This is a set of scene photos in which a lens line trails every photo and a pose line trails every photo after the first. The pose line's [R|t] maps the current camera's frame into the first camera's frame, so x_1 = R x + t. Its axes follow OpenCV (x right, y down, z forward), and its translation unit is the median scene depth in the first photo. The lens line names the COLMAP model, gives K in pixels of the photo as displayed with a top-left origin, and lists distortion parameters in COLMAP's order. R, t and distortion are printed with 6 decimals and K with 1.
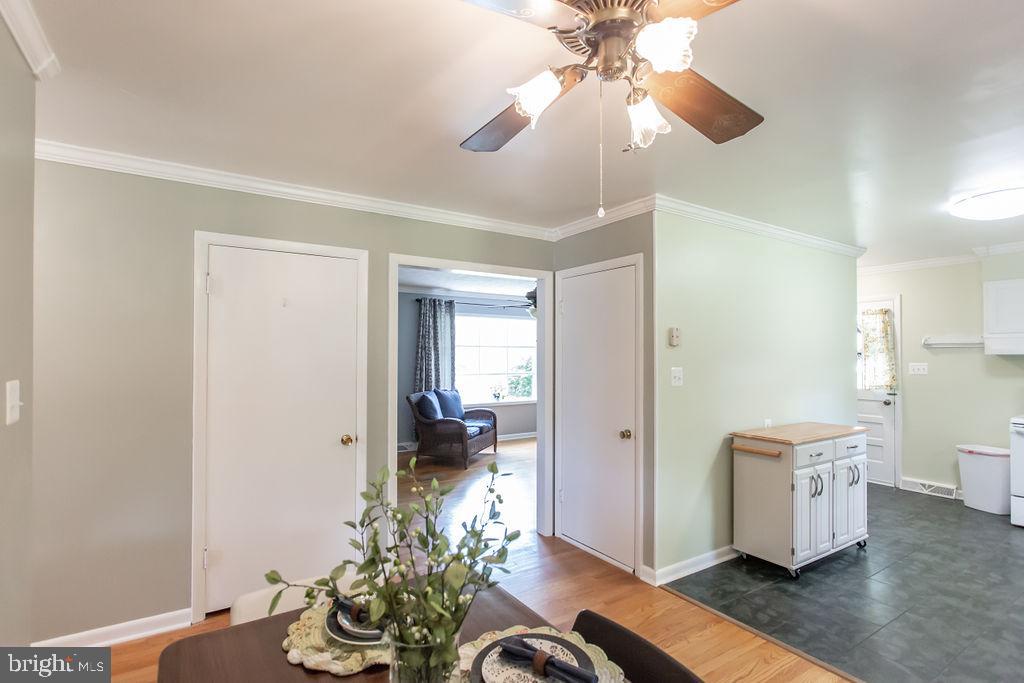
lens RADIAL K [[486.3, 0, 508.1], [0, 486.3, 345.7], [0, 0, 1]] dist [-0.011990, 0.004971]
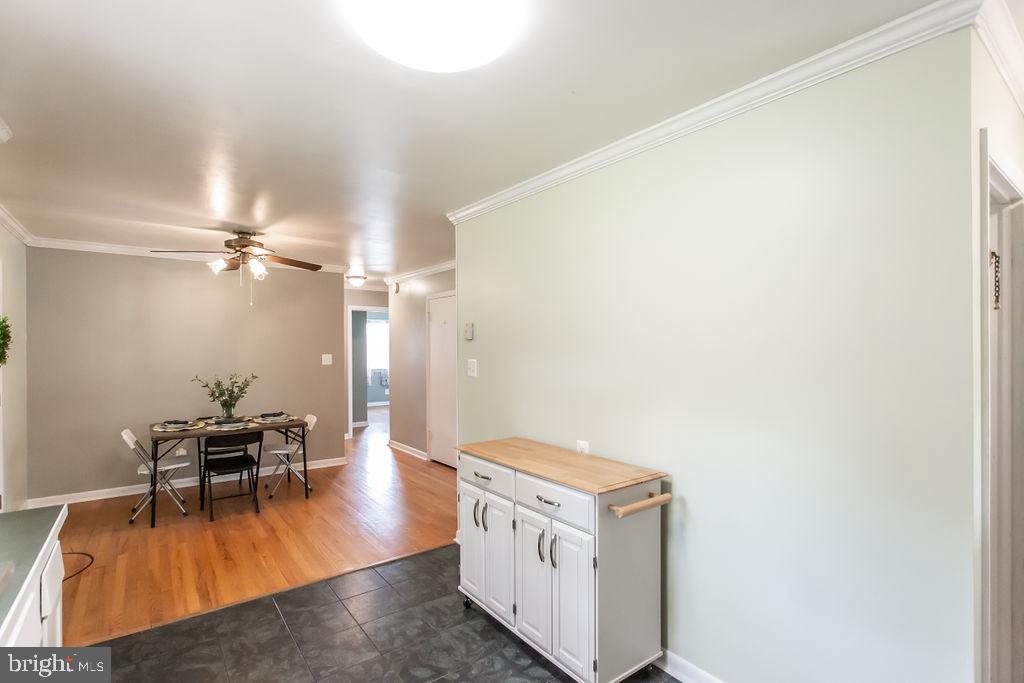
lens RADIAL K [[486.3, 0, 508.1], [0, 486.3, 345.7], [0, 0, 1]] dist [-0.011990, 0.004971]
pose [[0.072409, -0.006717, -0.997352, 1.633464], [0.011987, 0.999911, -0.005864, 0.025589], [0.997303, -0.011531, 0.072483, 1.135816]]
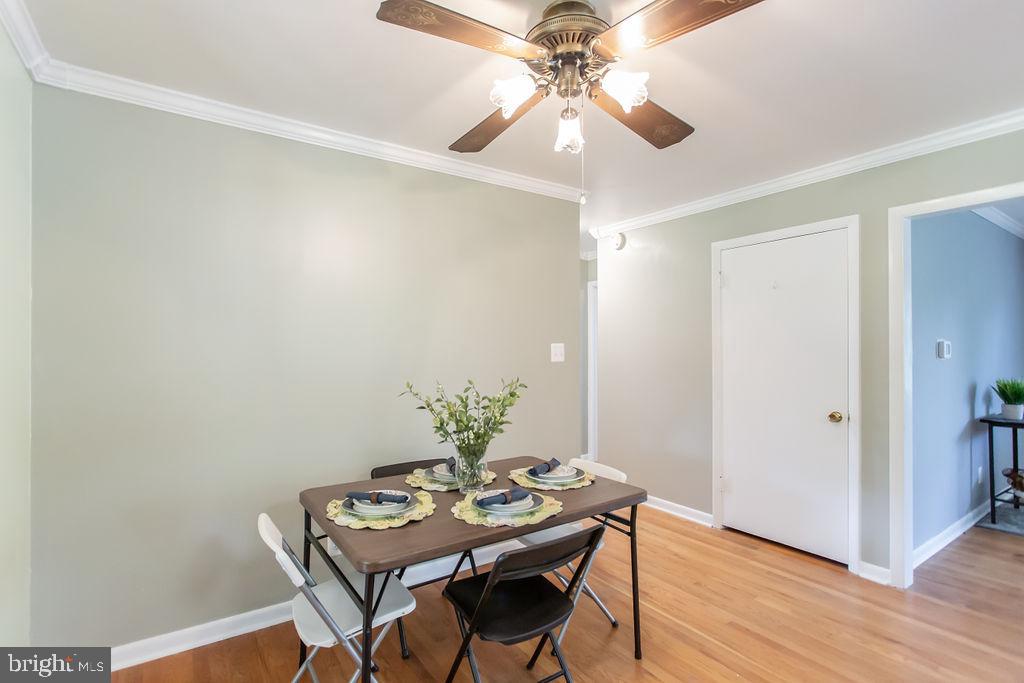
lens RADIAL K [[486.3, 0, 508.1], [0, 486.3, 345.7], [0, 0, 1]] dist [-0.011990, 0.004971]
pose [[0.024578, -0.009900, -0.999649, 0.668861], [0.014747, 0.999846, -0.009539, 0.055596], [0.999589, -0.014508, 0.024720, 0.354261]]
